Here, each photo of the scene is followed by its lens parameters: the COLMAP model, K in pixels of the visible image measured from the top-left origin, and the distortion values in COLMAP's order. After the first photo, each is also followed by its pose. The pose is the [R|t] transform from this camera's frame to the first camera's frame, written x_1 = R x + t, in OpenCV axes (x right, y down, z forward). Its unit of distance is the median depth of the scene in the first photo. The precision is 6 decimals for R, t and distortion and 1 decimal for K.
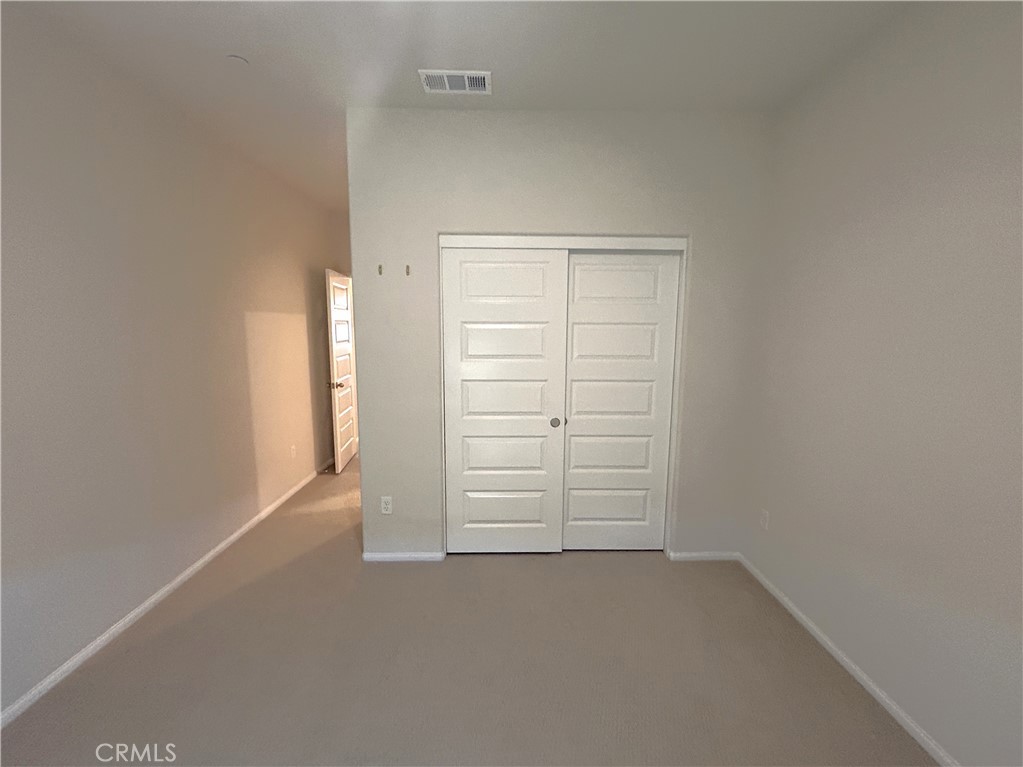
lens RADIAL K [[425.3, 0, 510.1], [0, 425.3, 381.2], [0, 0, 1]] dist [-0.011983, 0.001230]
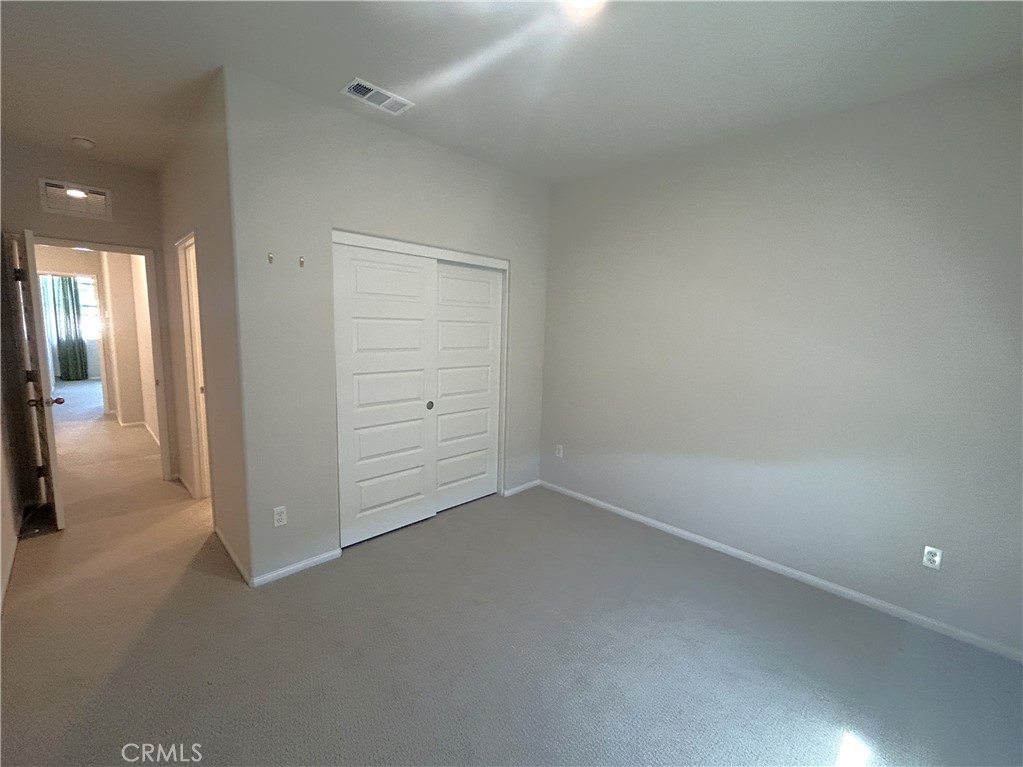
lens RADIAL K [[425.3, 0, 509.0], [0, 425.3, 384.6], [0, 0, 1]] dist [-0.011983, 0.001230]
pose [[0.722416, -0.080730, 0.686730, -0.534227], [0.070016, 0.996597, 0.043502, 0.004542], [-0.687905, 0.016656, 0.725610, -0.004385]]
